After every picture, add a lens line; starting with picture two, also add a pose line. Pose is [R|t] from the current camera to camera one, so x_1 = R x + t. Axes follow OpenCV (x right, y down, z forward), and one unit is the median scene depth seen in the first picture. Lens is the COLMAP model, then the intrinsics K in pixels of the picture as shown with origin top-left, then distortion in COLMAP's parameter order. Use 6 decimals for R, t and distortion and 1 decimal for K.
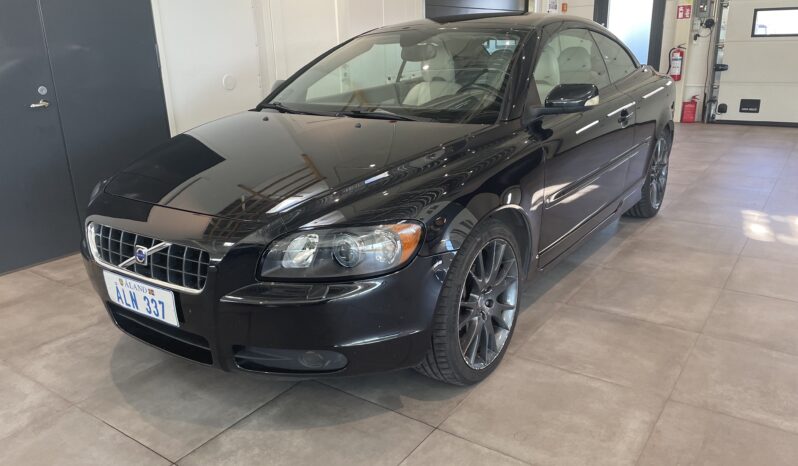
lens RADIAL K [[596.3, 0, 398.5], [0, 596.3, 228.8], [0, 0, 1]] dist [0.037790, -0.045594]
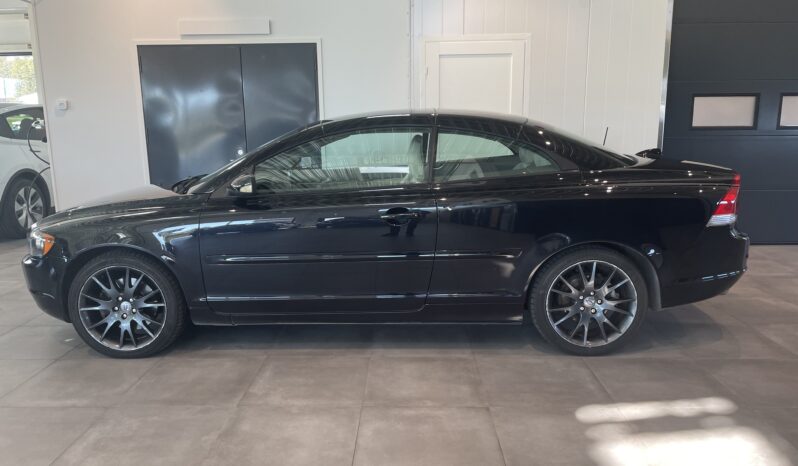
lens RADIAL K [[596.3, 0, 397.4], [0, 596.3, 241.2], [0, 0, 1]] dist [0.037790, -0.045594]
pose [[0.562130, 0.180085, -0.807205, 1.343399], [-0.243720, 0.968735, 0.046397, -0.214300], [0.790323, 0.170651, 0.588445, 0.489786]]
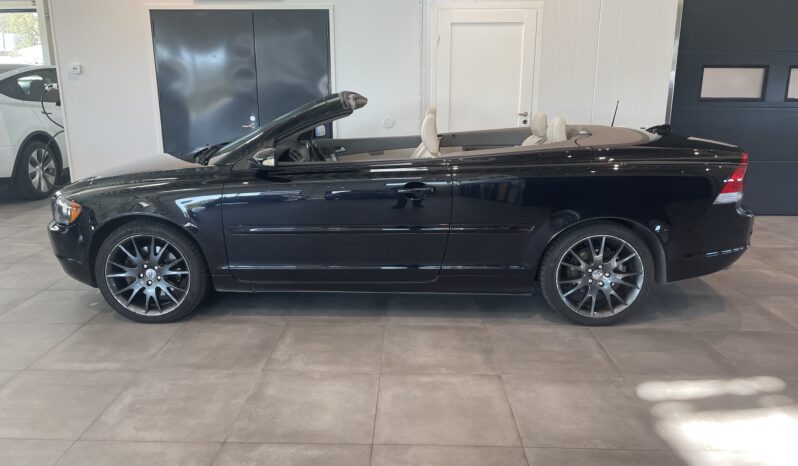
lens RADIAL K [[596.3, 0, 399.8], [0, 596.3, 228.7], [0, 0, 1]] dist [0.037790, -0.045594]
pose [[0.560255, 0.223321, -0.797648, 1.354362], [-0.255399, 0.962626, 0.090123, -0.233506], [0.787963, 0.153227, 0.596352, 0.440139]]
